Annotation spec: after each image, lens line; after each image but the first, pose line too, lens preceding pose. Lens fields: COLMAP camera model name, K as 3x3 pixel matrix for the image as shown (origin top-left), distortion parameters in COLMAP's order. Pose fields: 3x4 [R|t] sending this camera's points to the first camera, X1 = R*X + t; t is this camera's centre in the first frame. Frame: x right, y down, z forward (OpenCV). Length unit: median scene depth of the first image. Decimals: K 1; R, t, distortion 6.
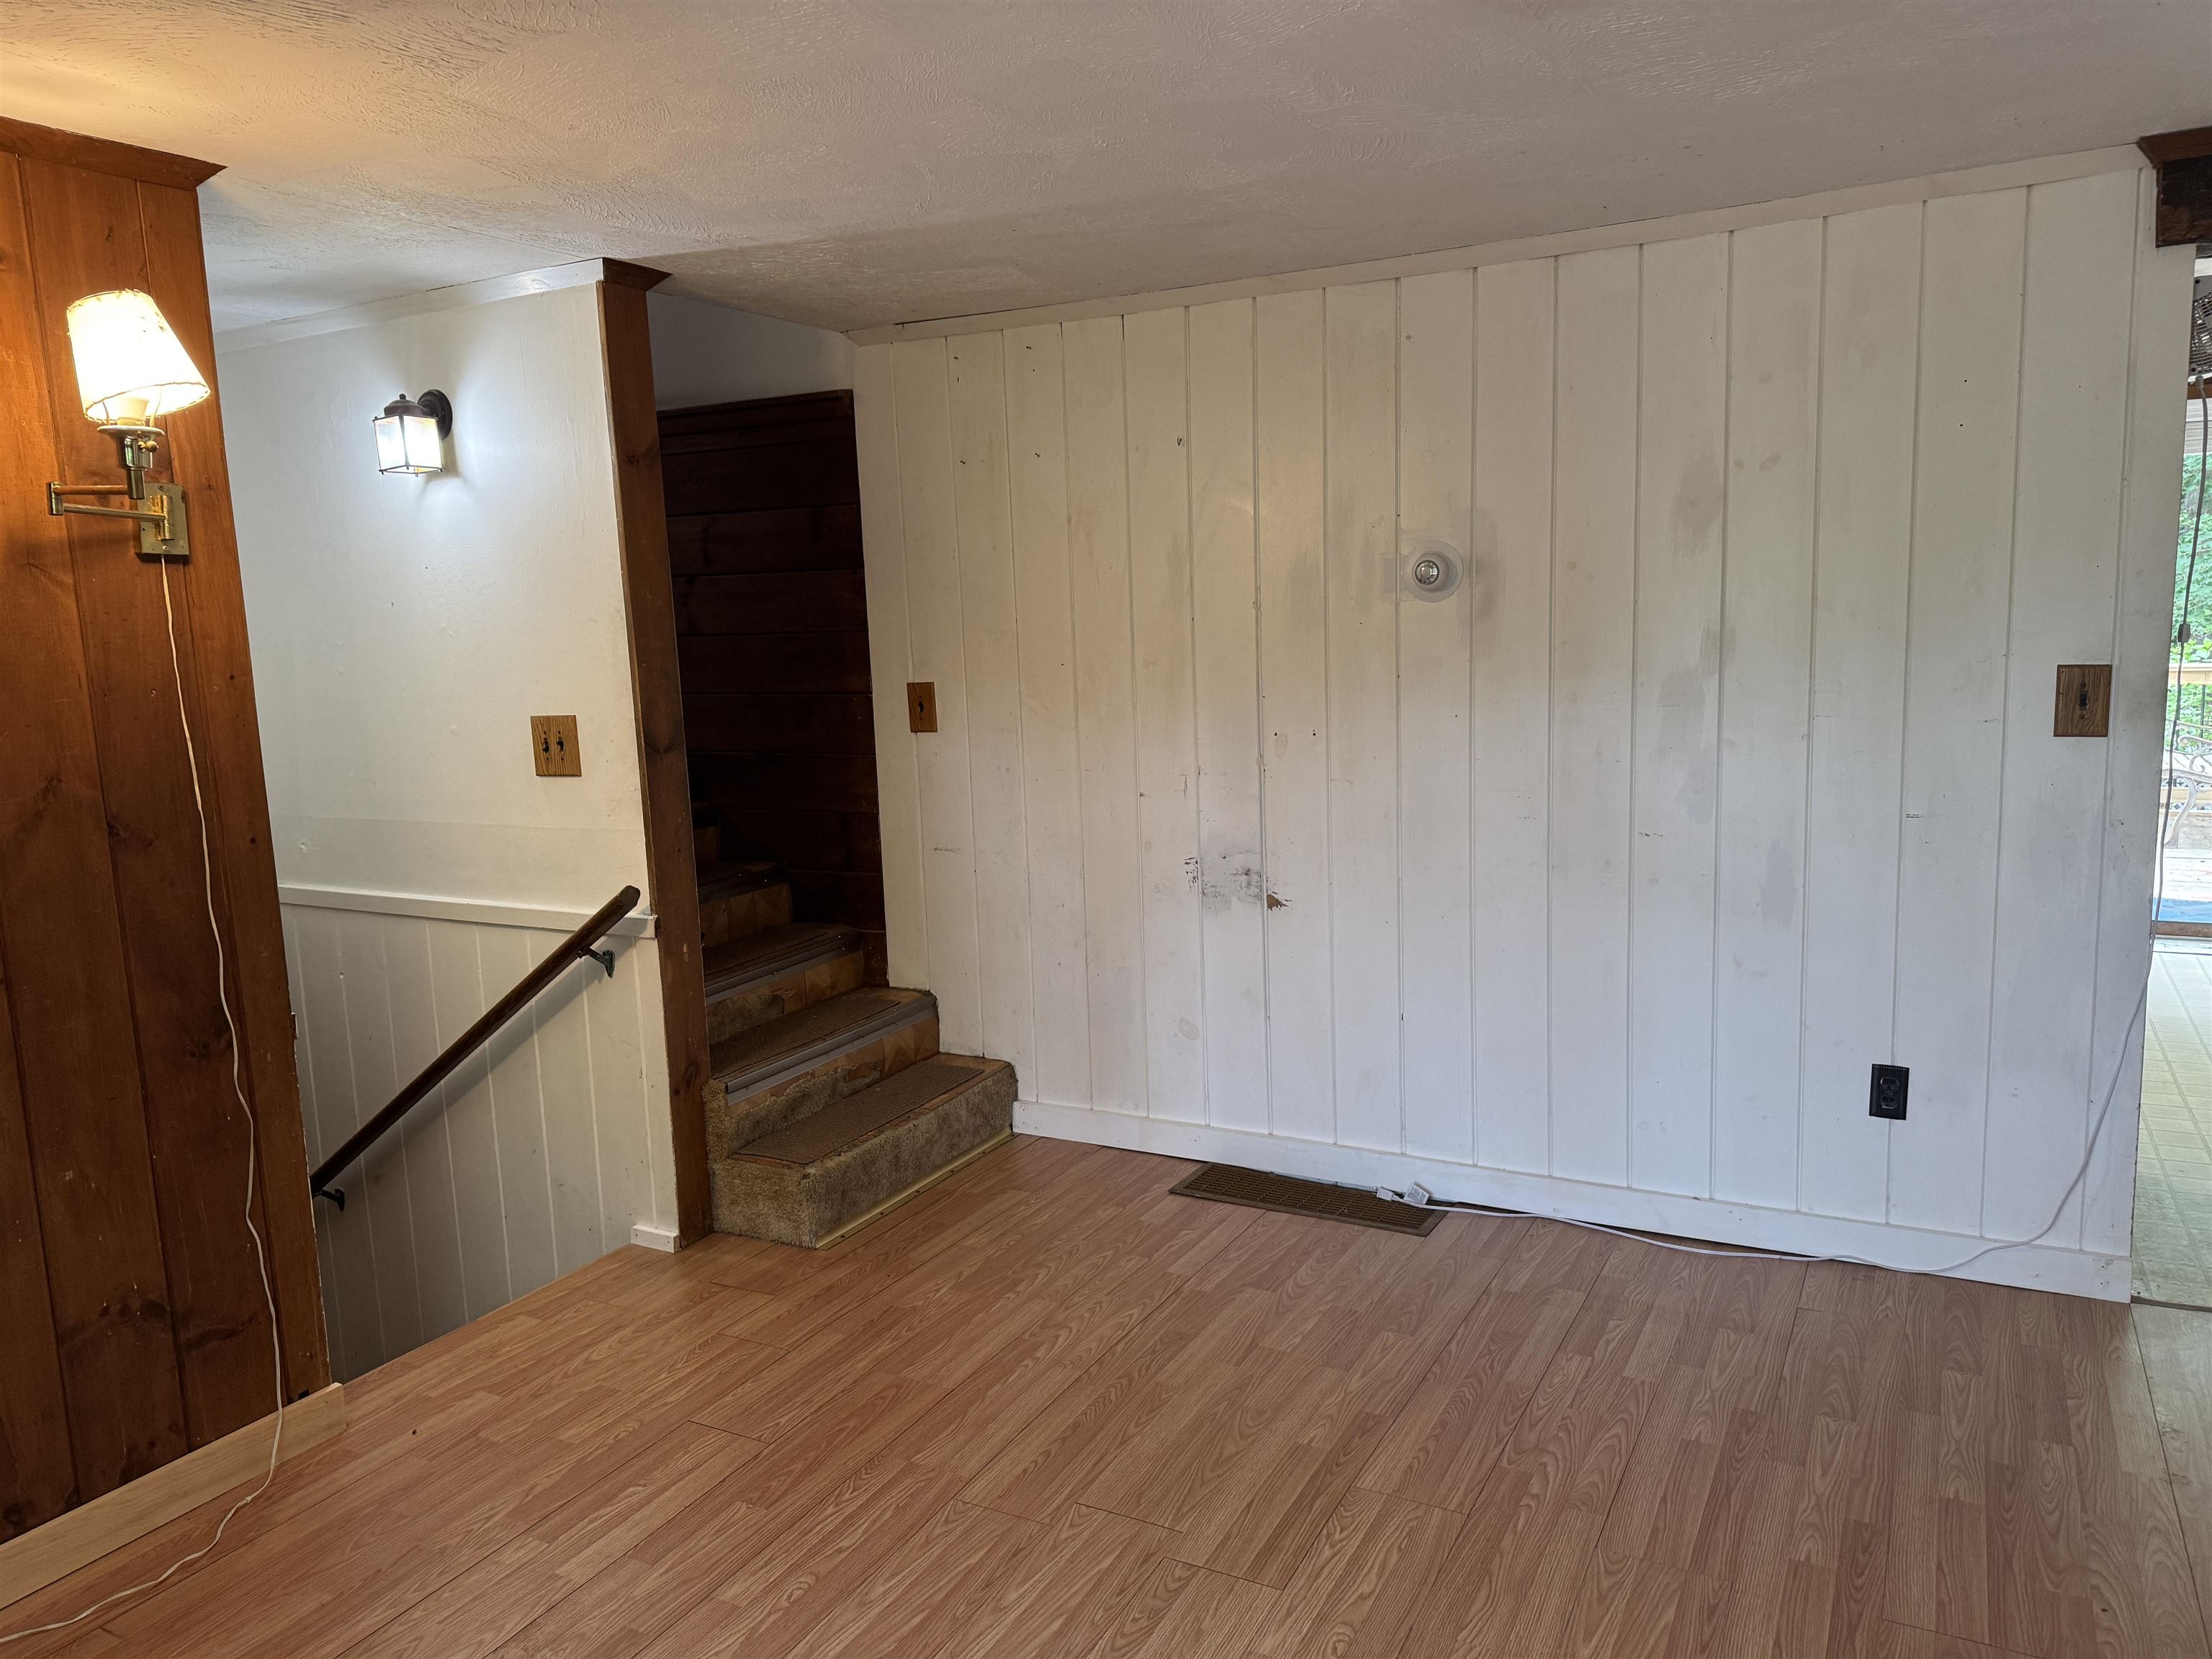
lens RADIAL K [[1547.1, 0, 1106.0], [0, 1547.1, 829.5], [0, 0, 1]] dist [0.004471, -0.007309]
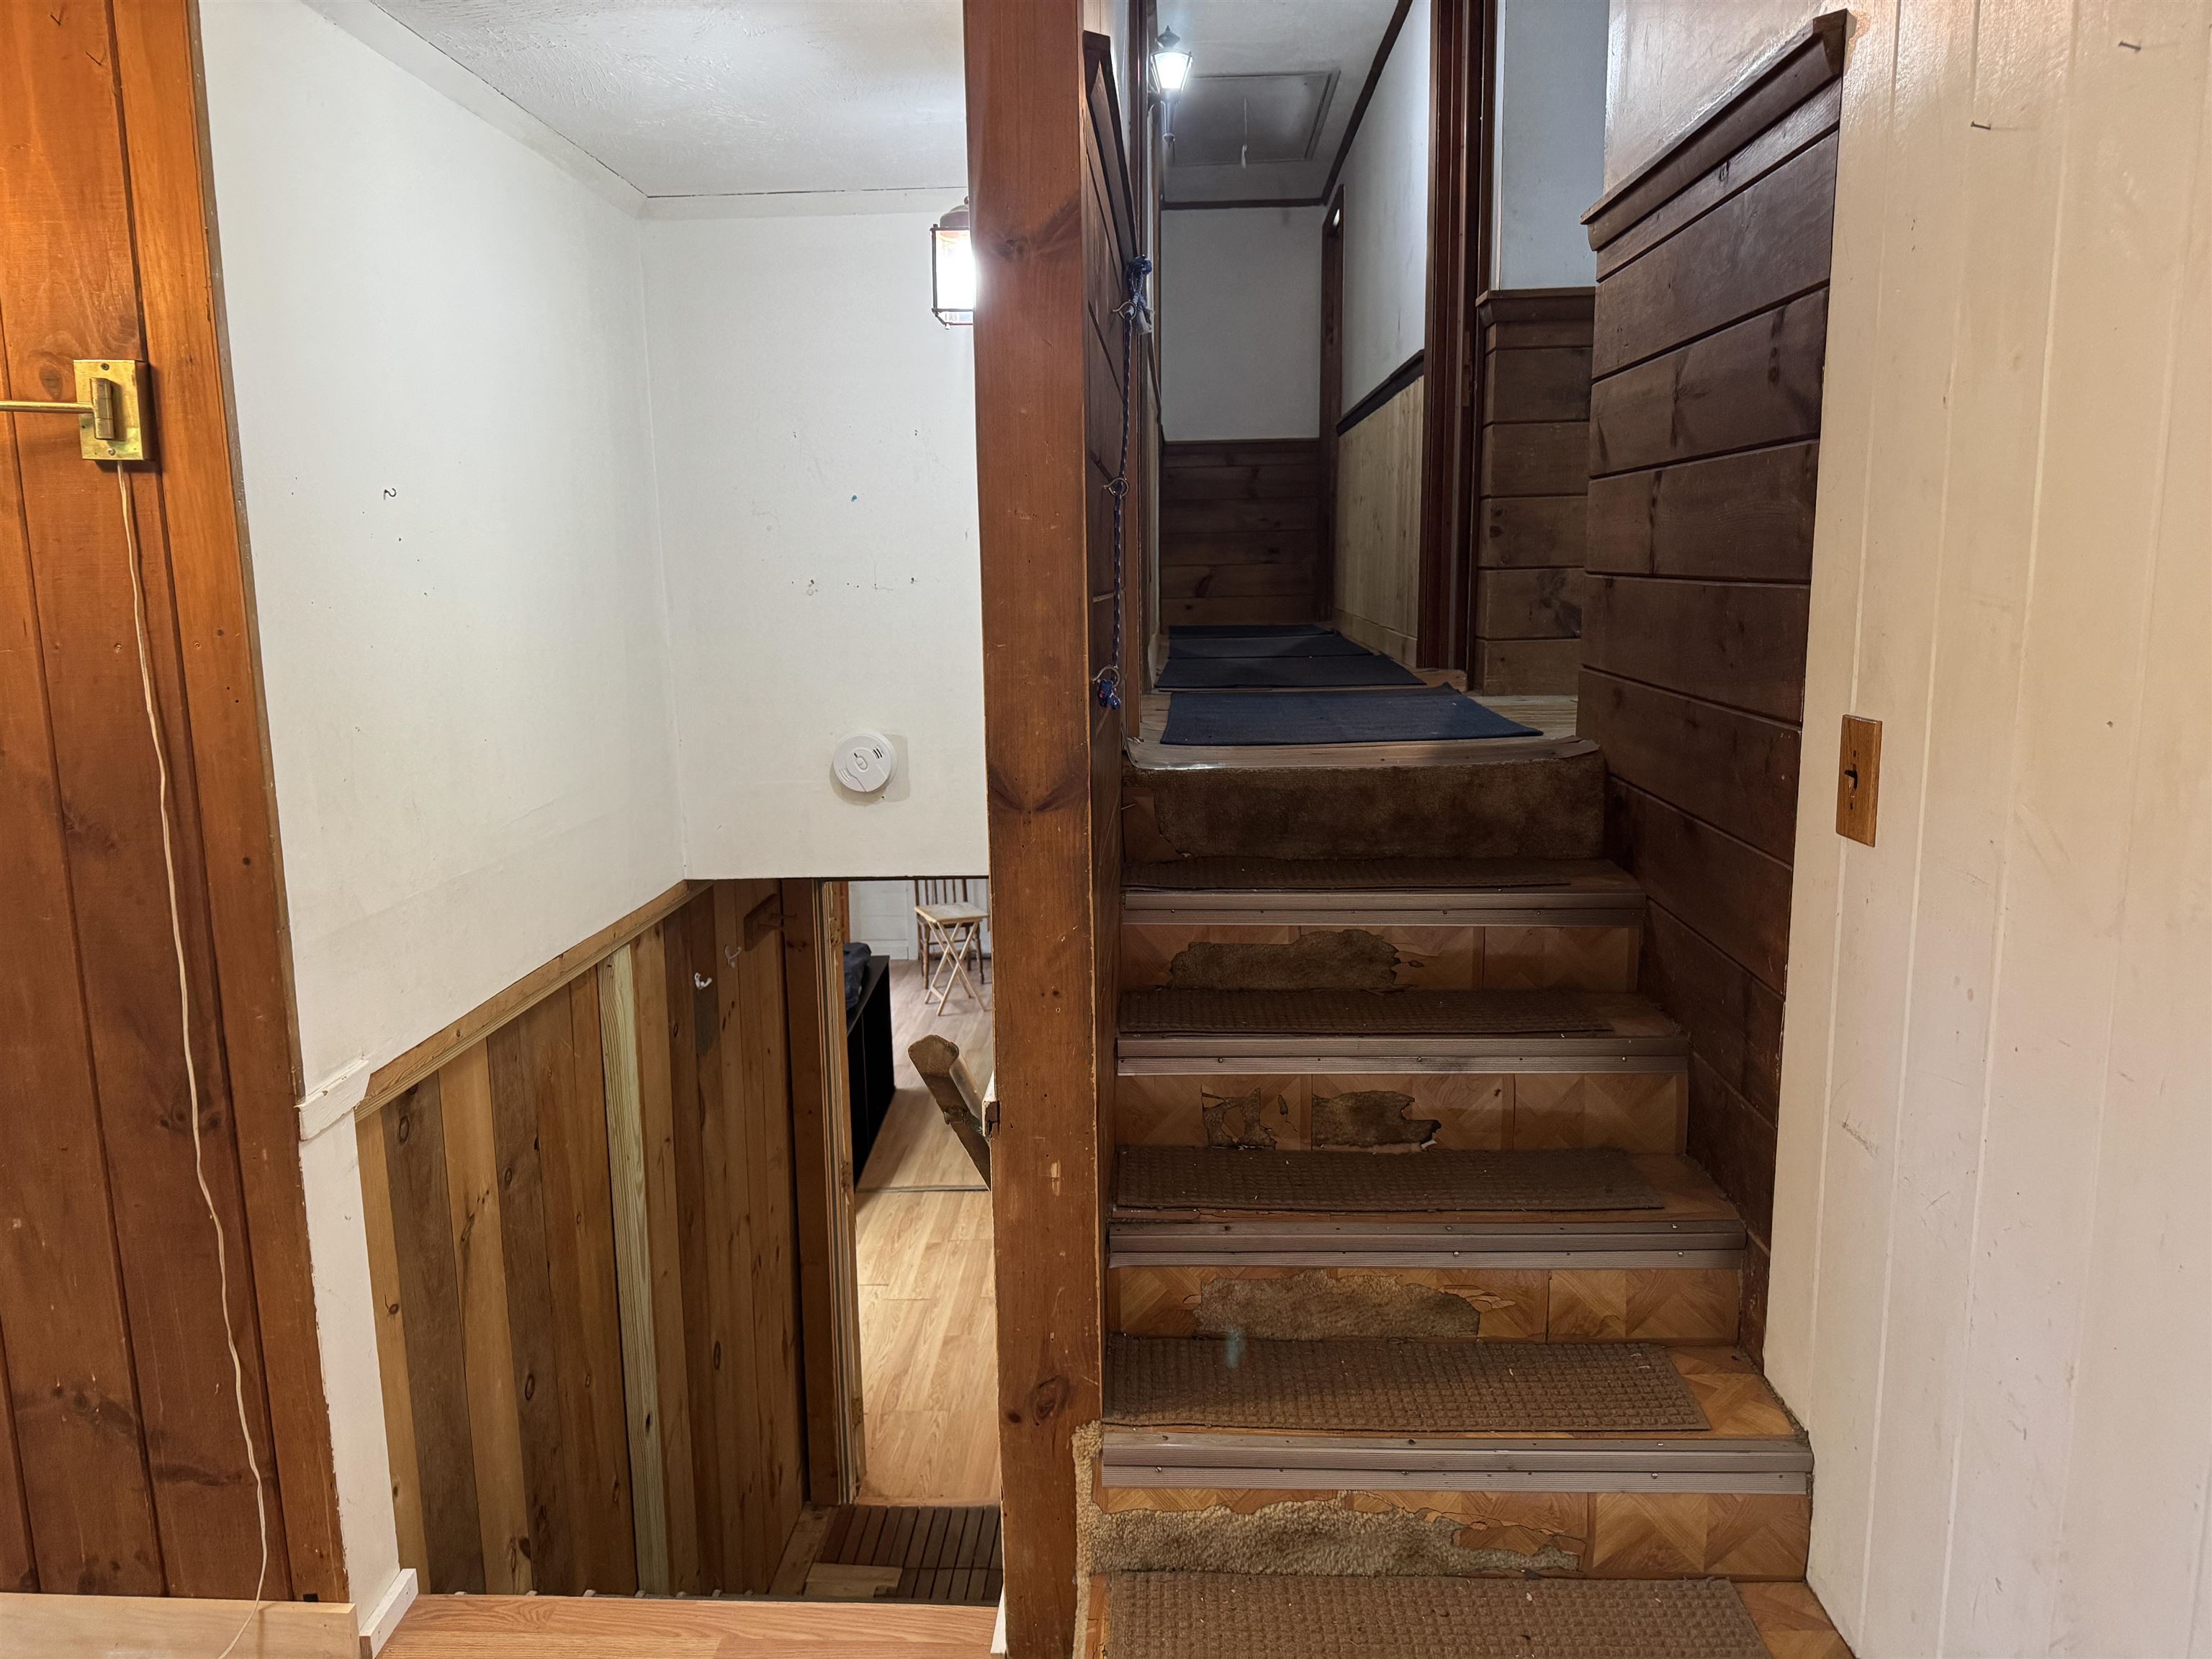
lens RADIAL K [[1519.4, 0, 1101.3], [0, 1519.4, 809.5], [0, 0, 1]] dist [0.009664, -0.001565]
pose [[0.429677, 0.172916, -0.886272, 0.184463], [-0.126537, 0.983339, 0.130508, -0.121504], [0.894073, 0.056070, 0.444399, 0.796188]]
